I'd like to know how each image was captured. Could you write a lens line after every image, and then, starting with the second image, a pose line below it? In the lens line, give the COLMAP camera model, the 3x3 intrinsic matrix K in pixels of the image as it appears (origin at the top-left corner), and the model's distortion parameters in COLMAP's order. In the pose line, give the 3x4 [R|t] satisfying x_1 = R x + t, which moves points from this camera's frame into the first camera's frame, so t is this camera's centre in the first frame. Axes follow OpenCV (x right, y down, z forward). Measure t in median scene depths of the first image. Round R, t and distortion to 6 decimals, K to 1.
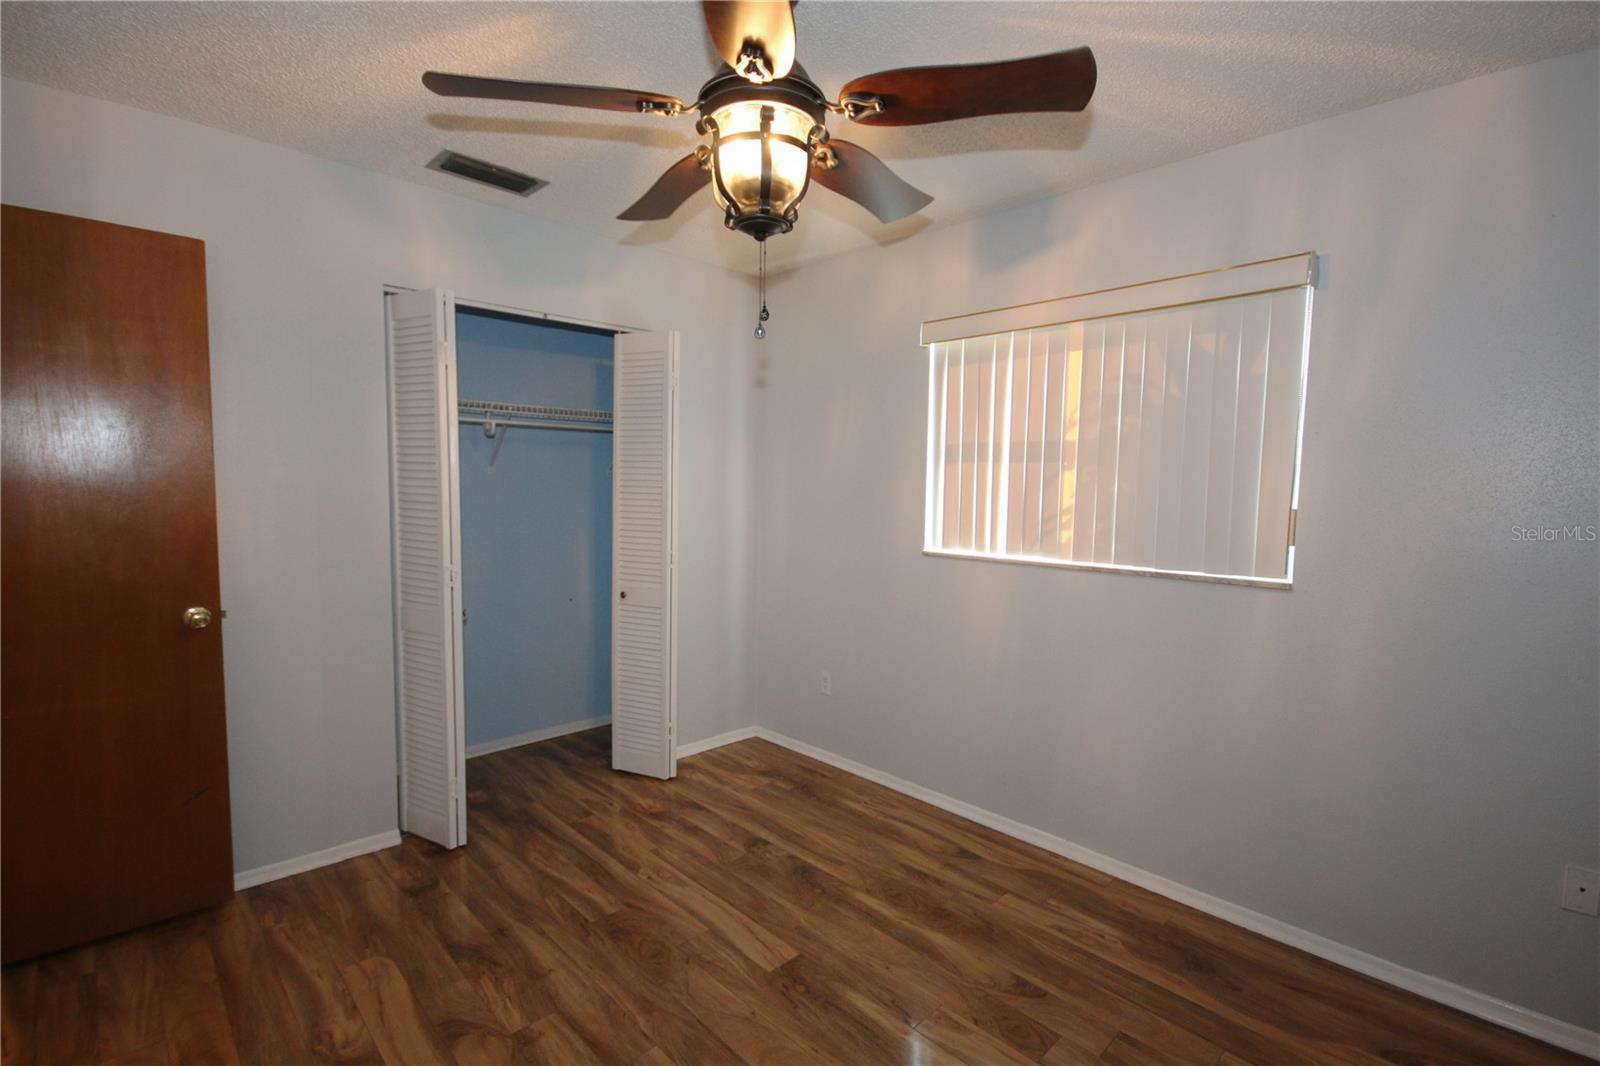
lens RADIAL K [[731.6, 0, 791.5], [0, 731.6, 543.2], [0, 0, 1]] dist [-0.001108, -0.000300]
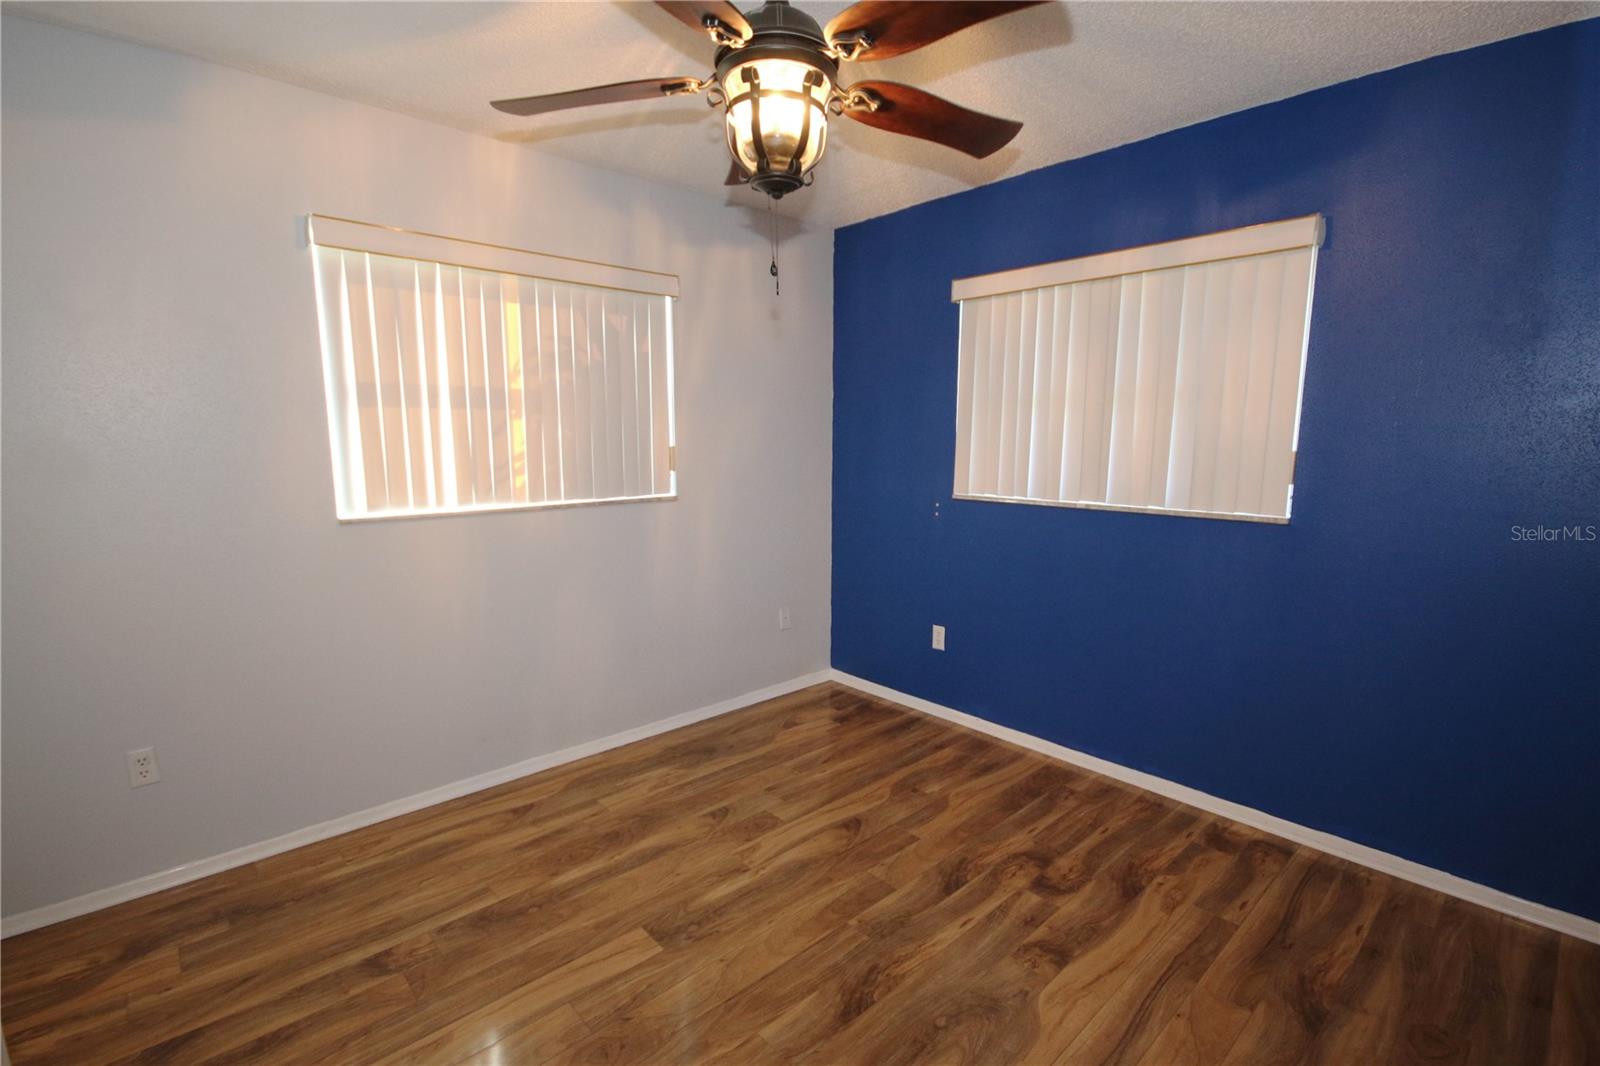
lens RADIAL K [[731.6, 0, 791.5], [0, 731.6, 543.2], [0, 0, 1]] dist [-0.001108, -0.000300]
pose [[0.023394, -0.160761, 0.986716, -0.682401], [0.081294, 0.984024, 0.158395, -0.056737], [-0.996416, 0.076509, 0.036089, 0.585921]]
